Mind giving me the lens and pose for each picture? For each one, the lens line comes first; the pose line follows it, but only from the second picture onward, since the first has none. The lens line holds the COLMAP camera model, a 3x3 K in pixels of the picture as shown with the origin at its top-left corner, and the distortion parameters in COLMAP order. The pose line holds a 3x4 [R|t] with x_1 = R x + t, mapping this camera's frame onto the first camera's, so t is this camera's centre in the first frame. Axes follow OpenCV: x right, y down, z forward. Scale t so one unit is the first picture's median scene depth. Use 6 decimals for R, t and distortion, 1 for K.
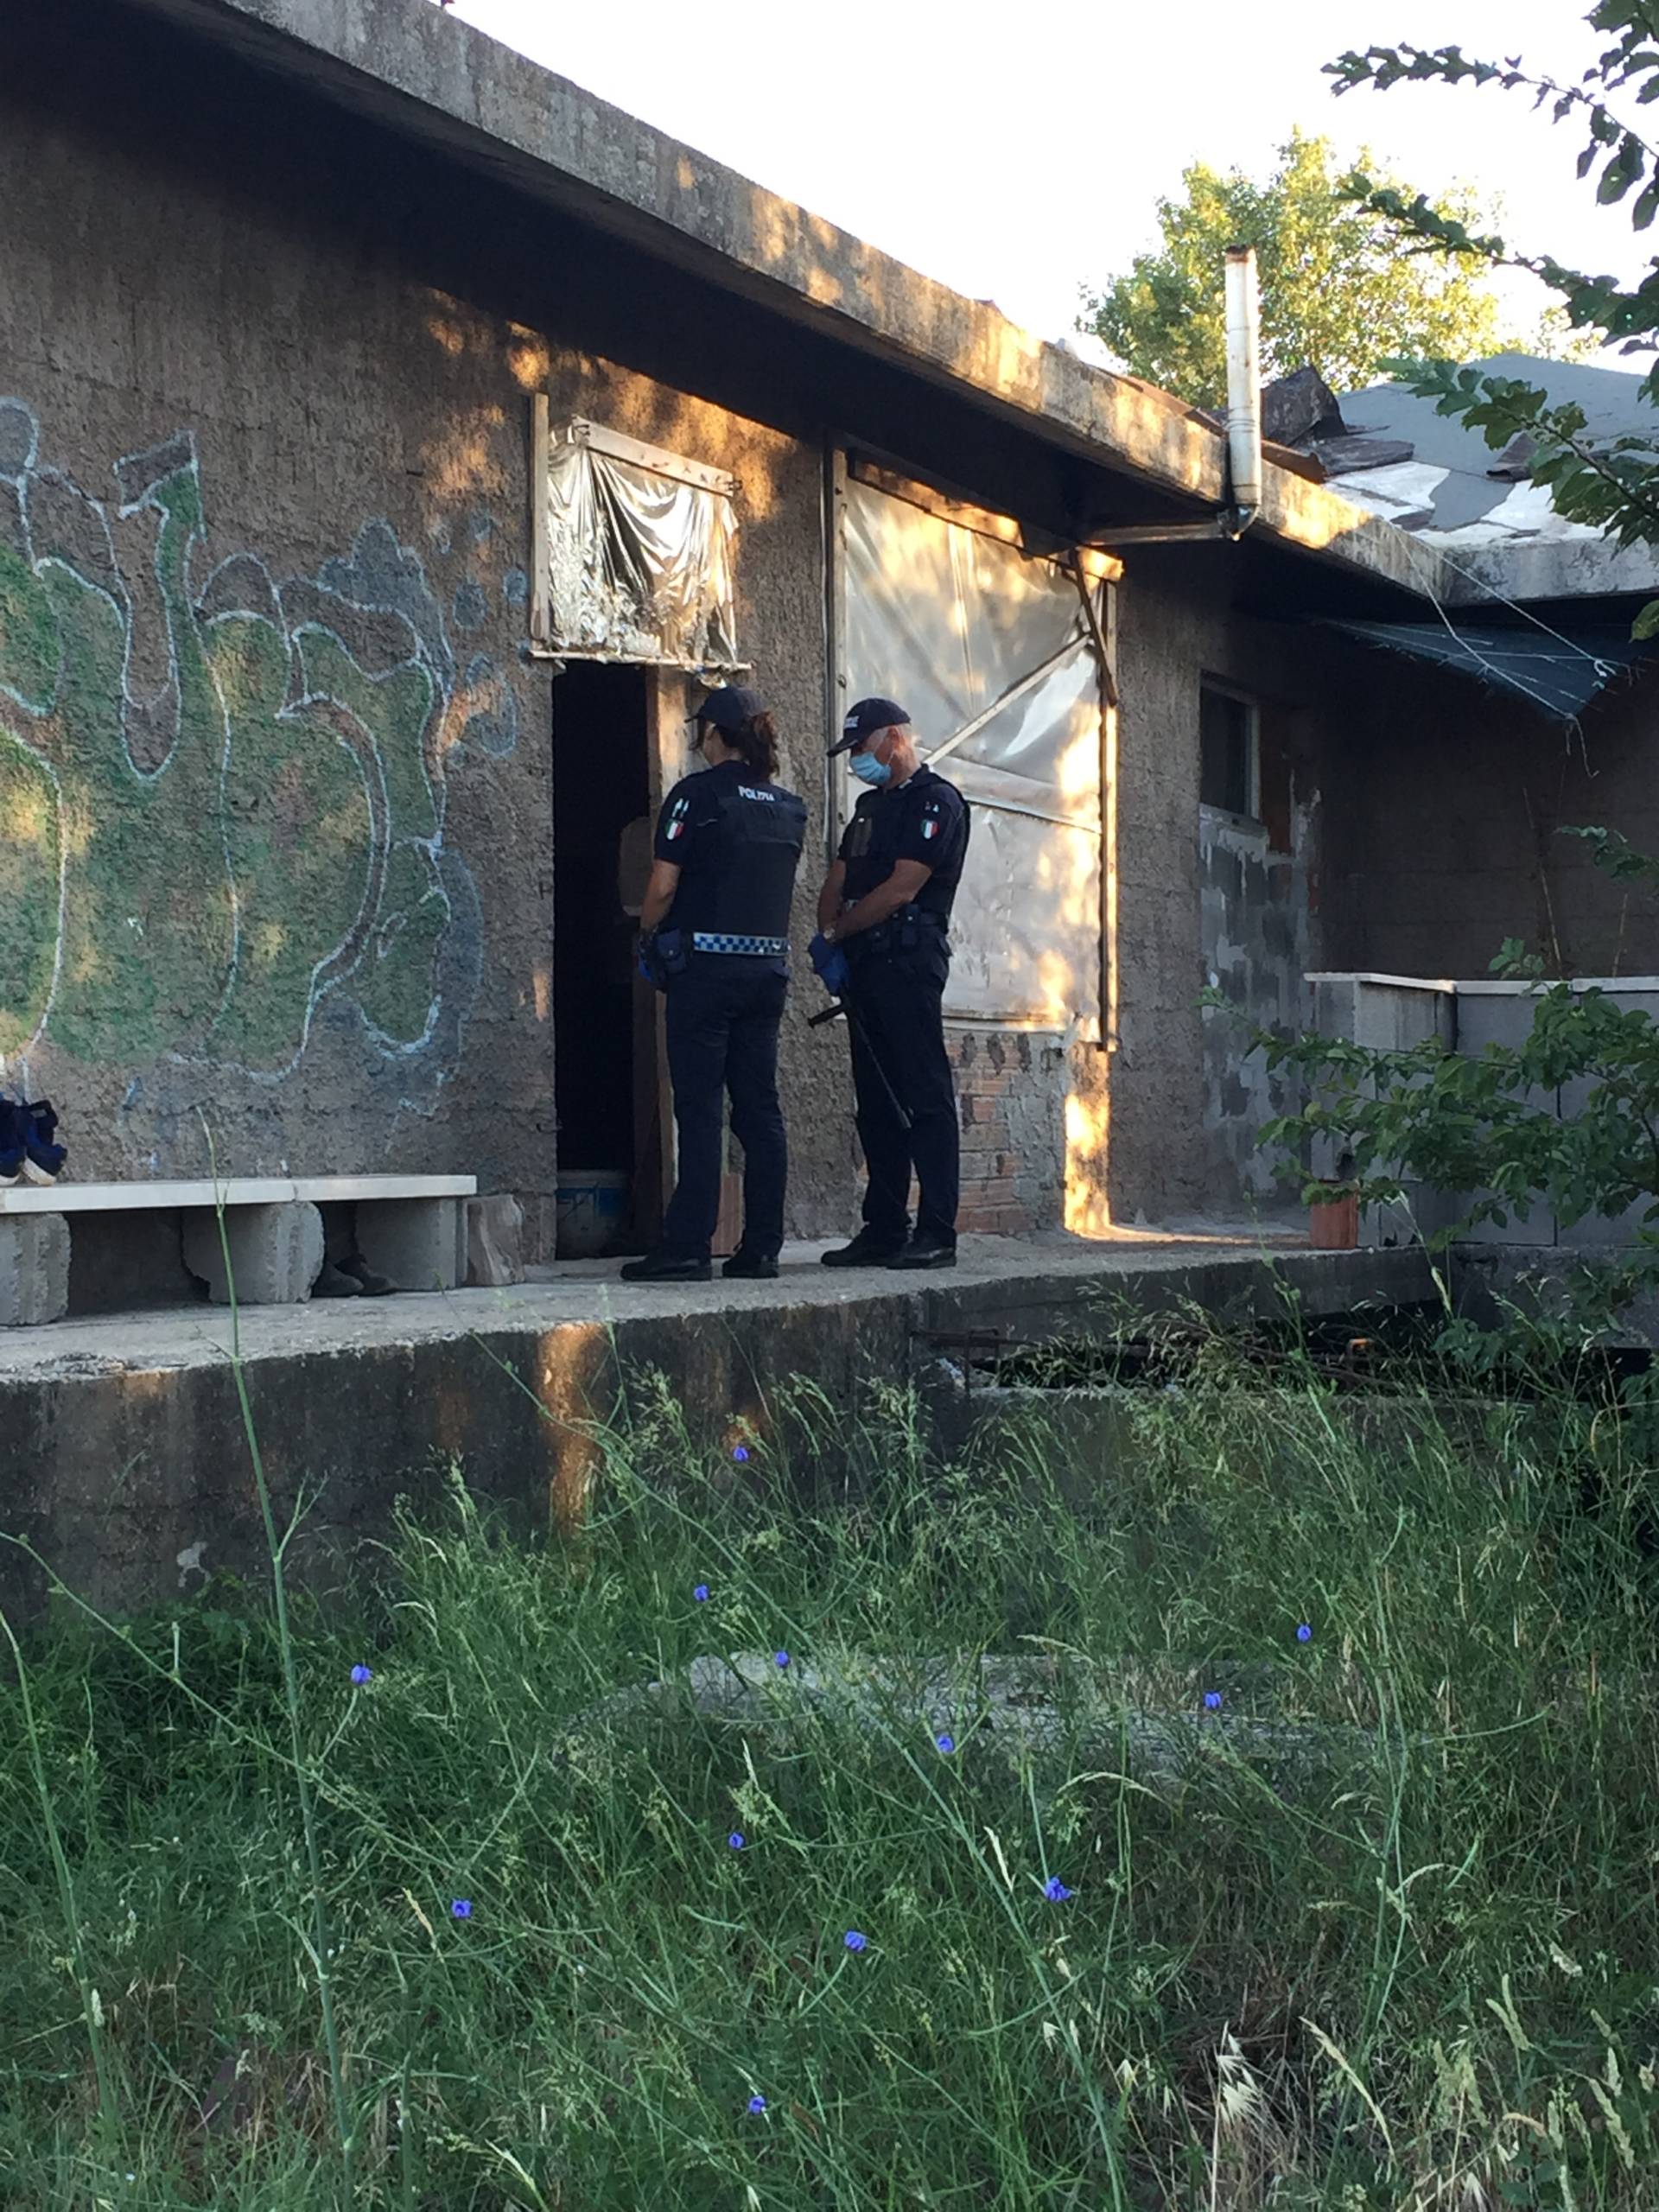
lens RADIAL K [[3607.6, 0, 829.5], [0, 3607.6, 1106.0], [0, 0, 1]] dist [-0.013006, -0.029686]
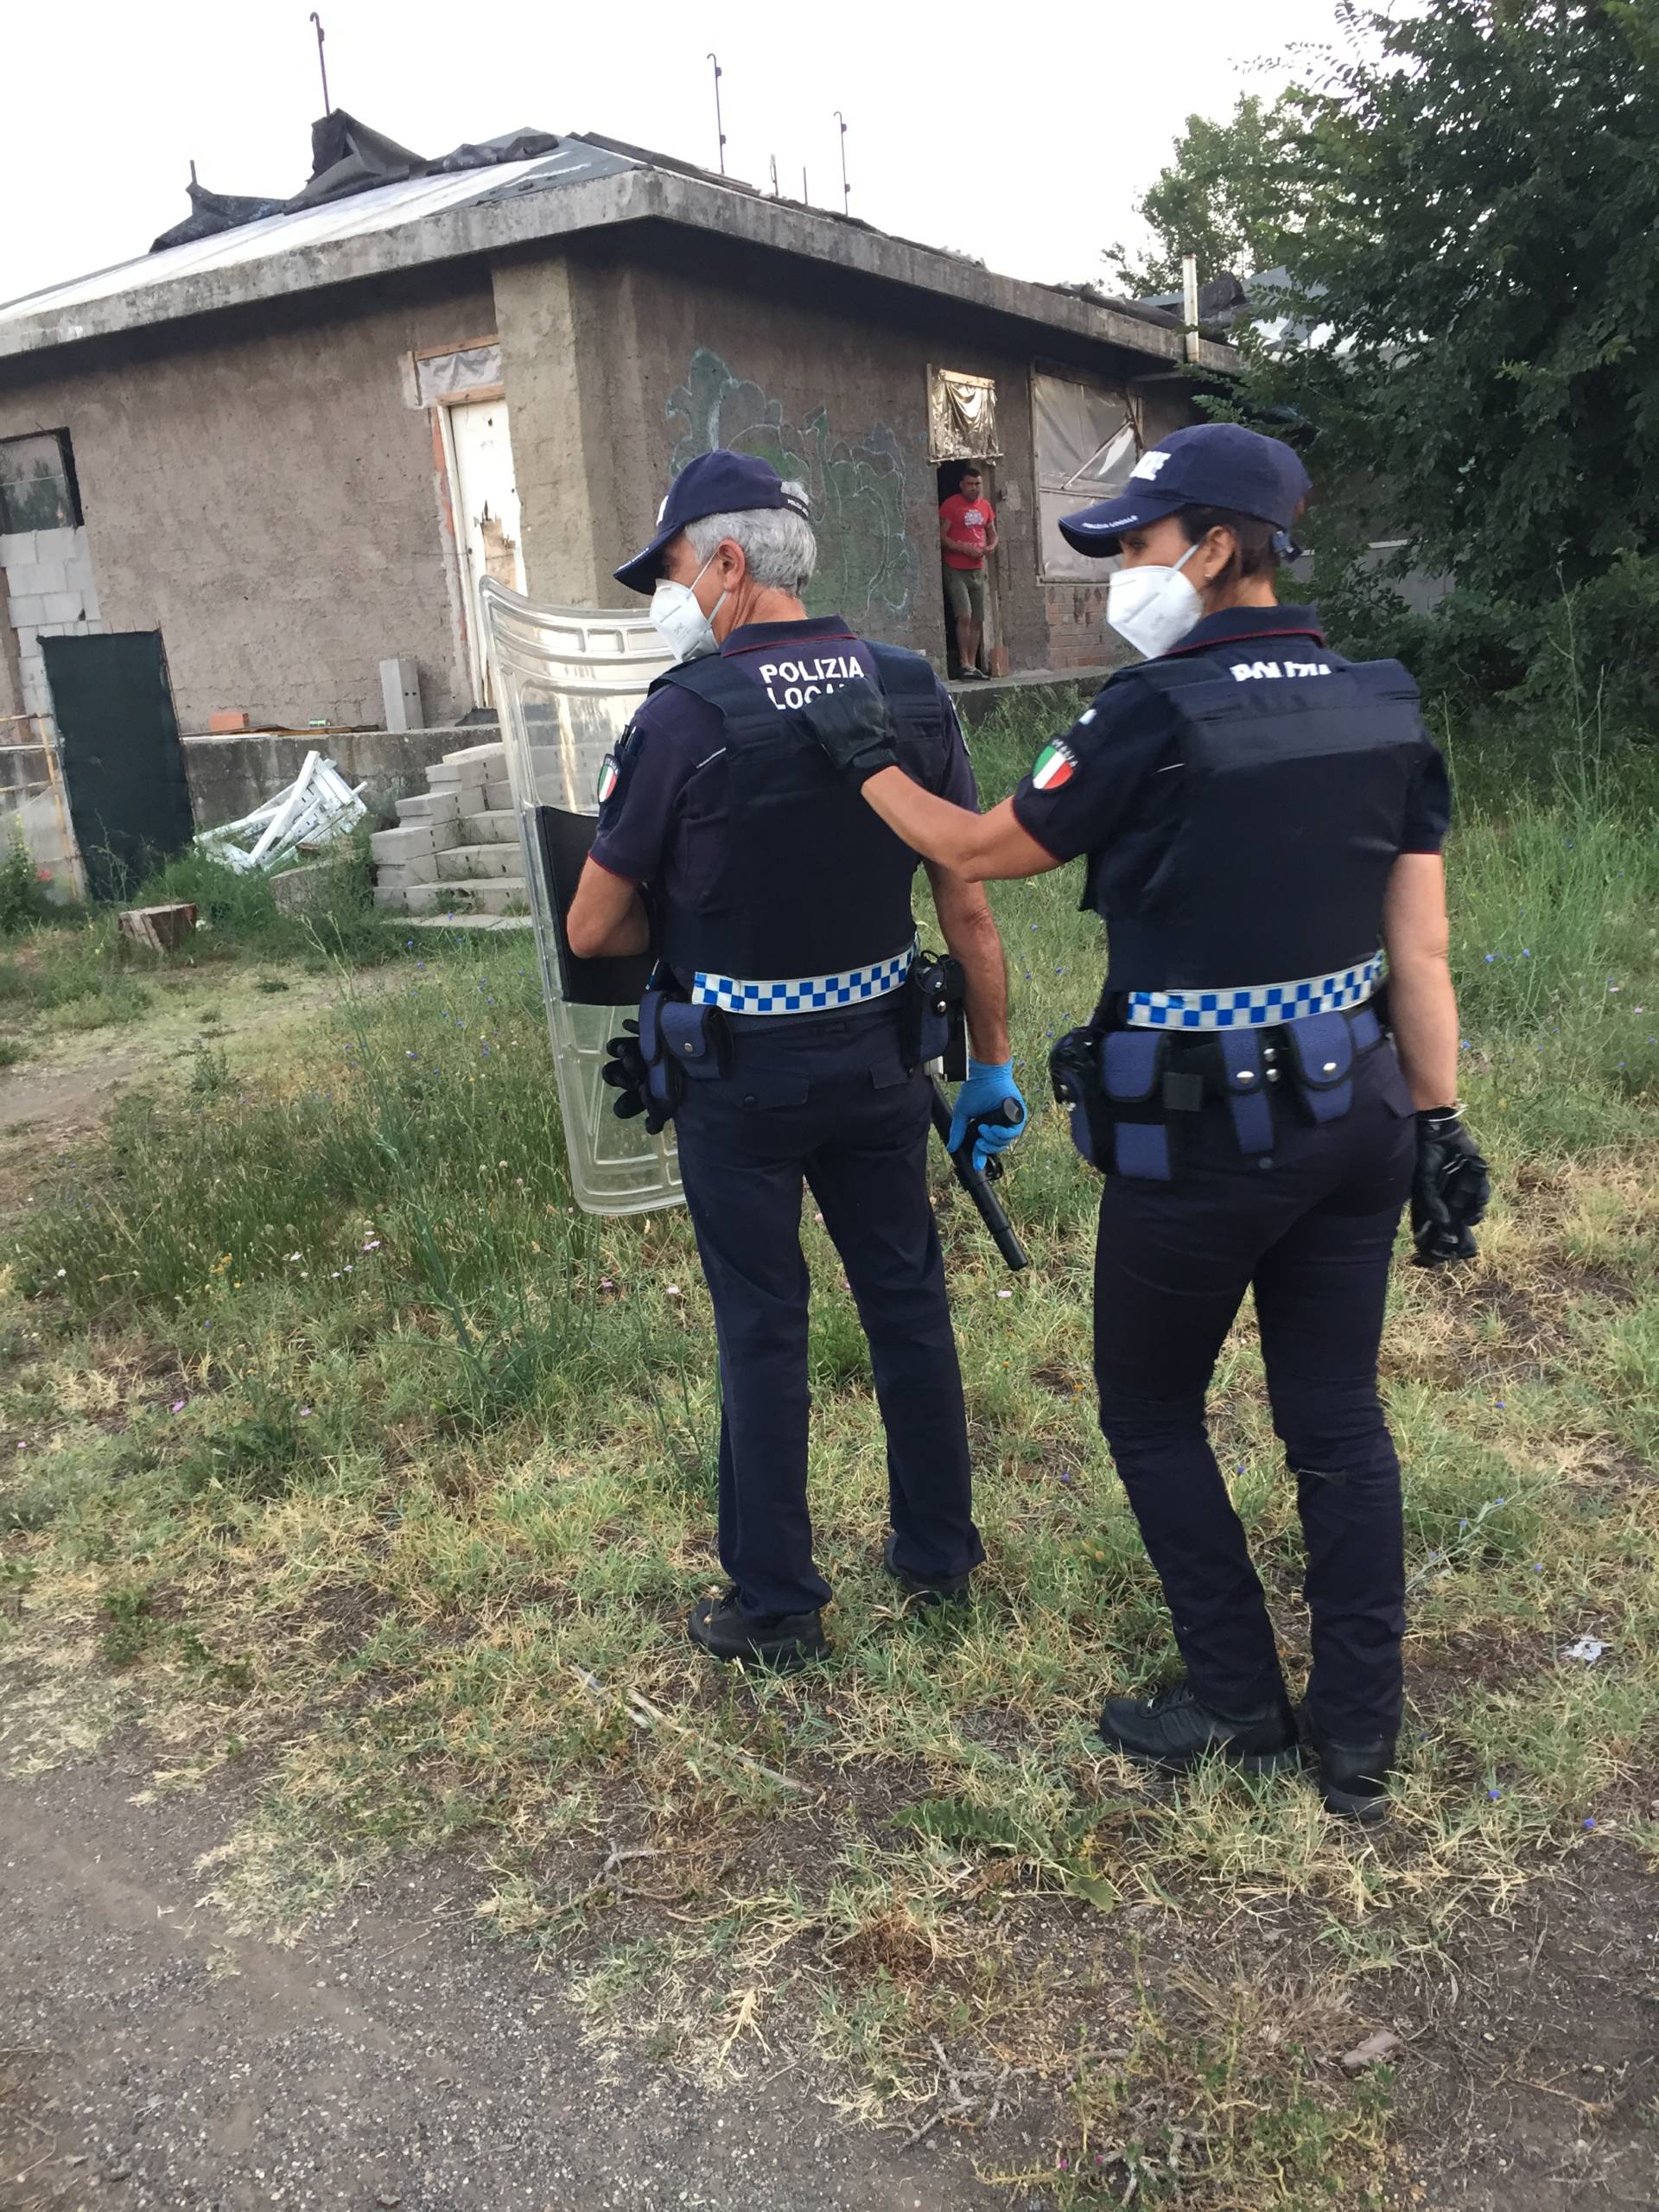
lens RADIAL K [[1889.0, 0, 829.5], [0, 1889.0, 1106.0], [0, 0, 1]] dist [0.075773, -0.103154]
pose [[0.993600, -0.040671, -0.105384, -0.021197], [0.064671, 0.969721, 0.235495, 0.008796], [0.092616, -0.240803, 0.966145, -0.535909]]
